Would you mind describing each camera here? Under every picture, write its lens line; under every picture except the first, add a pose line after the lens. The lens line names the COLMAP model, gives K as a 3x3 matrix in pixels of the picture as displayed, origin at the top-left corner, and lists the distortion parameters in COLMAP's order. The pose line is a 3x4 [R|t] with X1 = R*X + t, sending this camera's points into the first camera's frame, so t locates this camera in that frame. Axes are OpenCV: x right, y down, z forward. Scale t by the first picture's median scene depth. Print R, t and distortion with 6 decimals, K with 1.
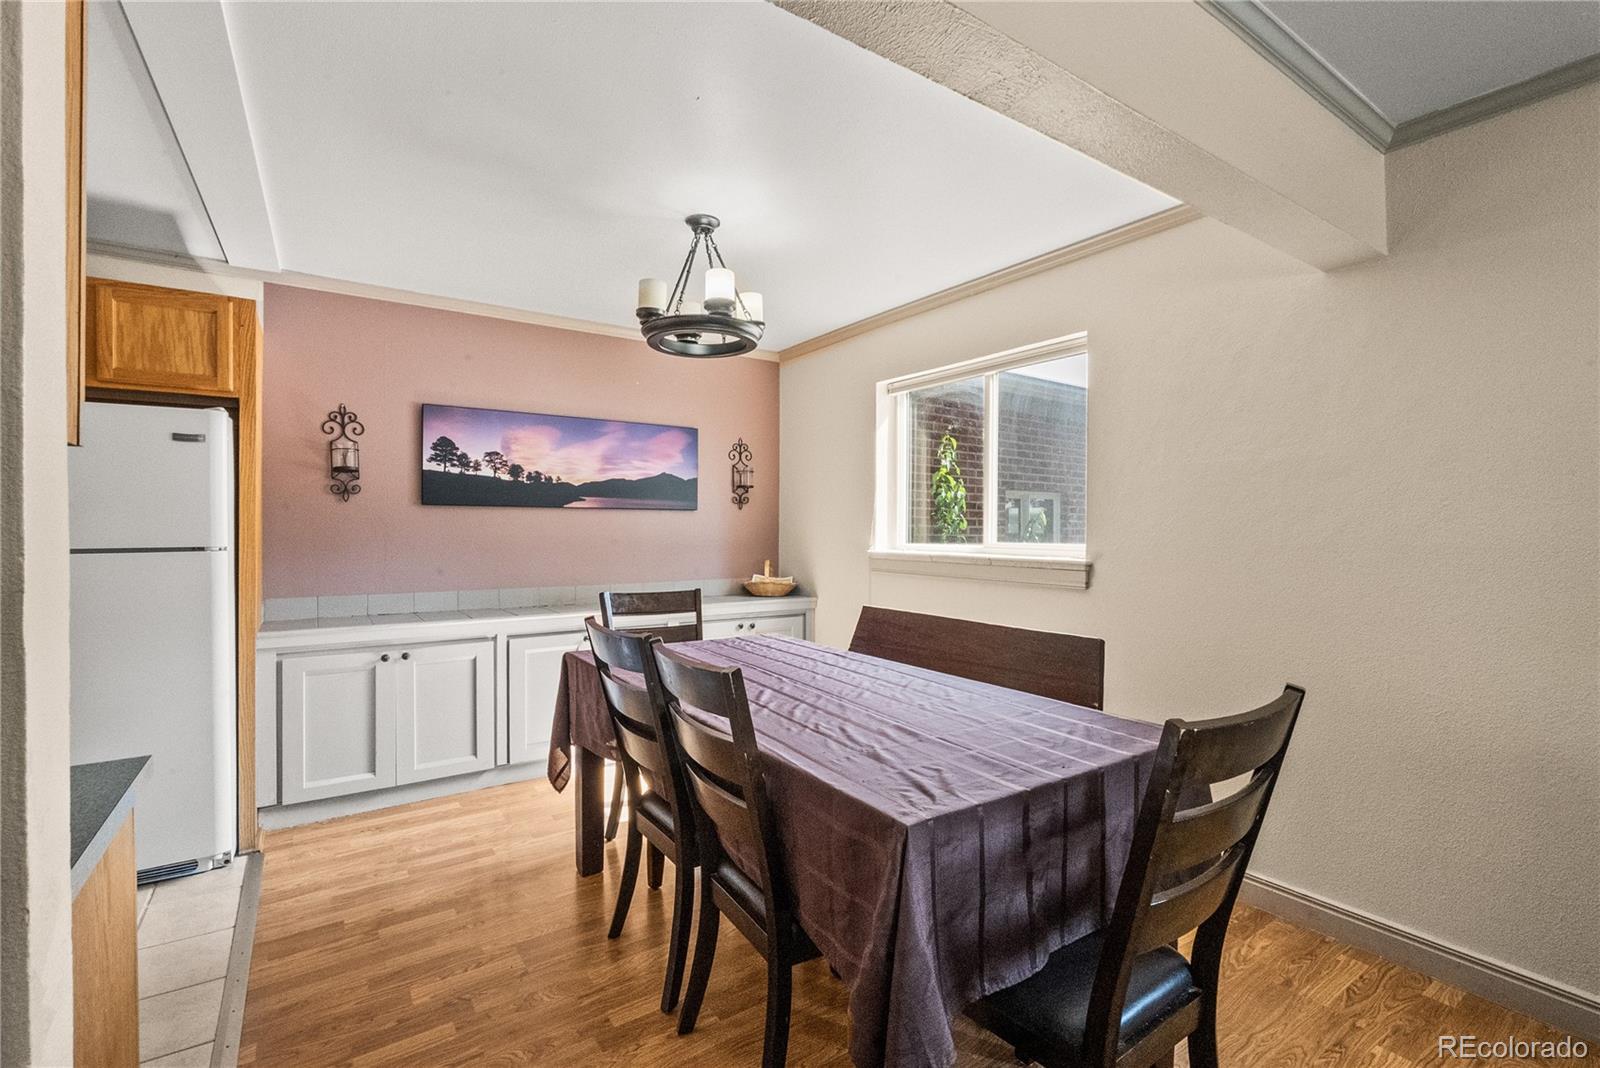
lens RADIAL K [[724.8, 0, 805.8], [0, 724.8, 527.4], [0, 0, 1]] dist [-0.002589, -0.000159]
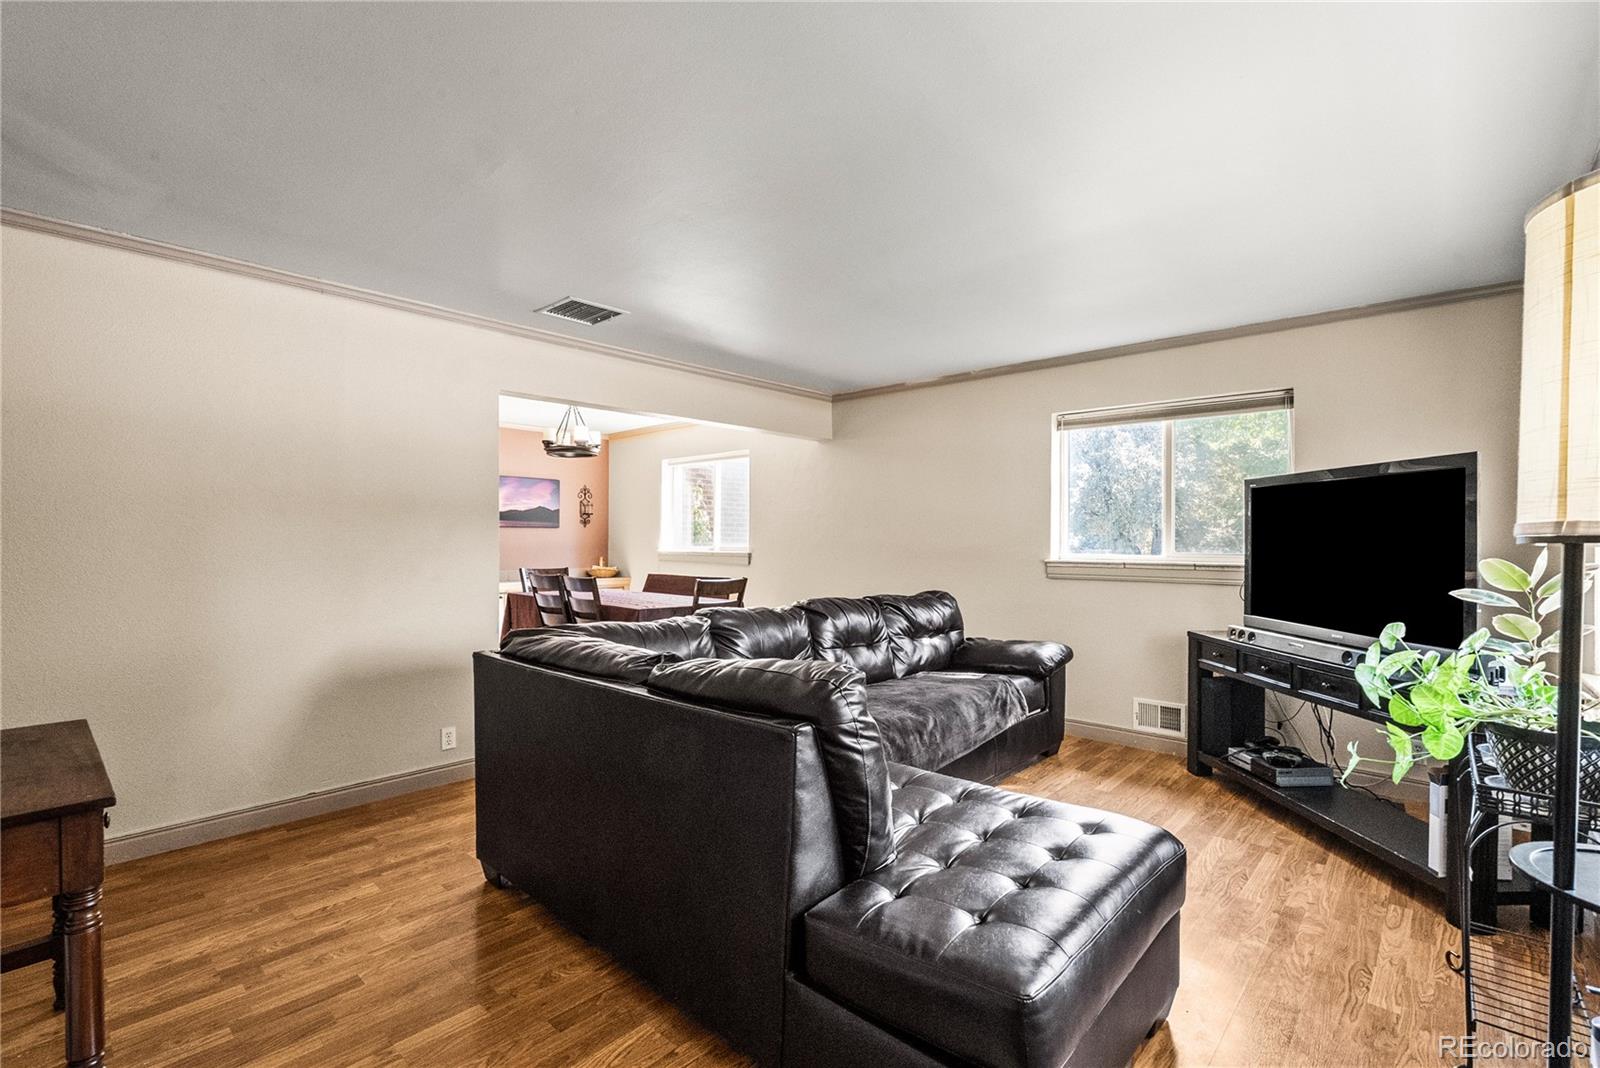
lens RADIAL K [[724.8, 0, 803.7], [0, 724.8, 538.1], [0, 0, 1]] dist [-0.002589, -0.000159]
pose [[0.975090, 0.000635, 0.221811, 0.049685], [-0.000340, 0.999999, -0.001367, 0.004845], [-0.221811, 0.001258, 0.975089, -1.155808]]
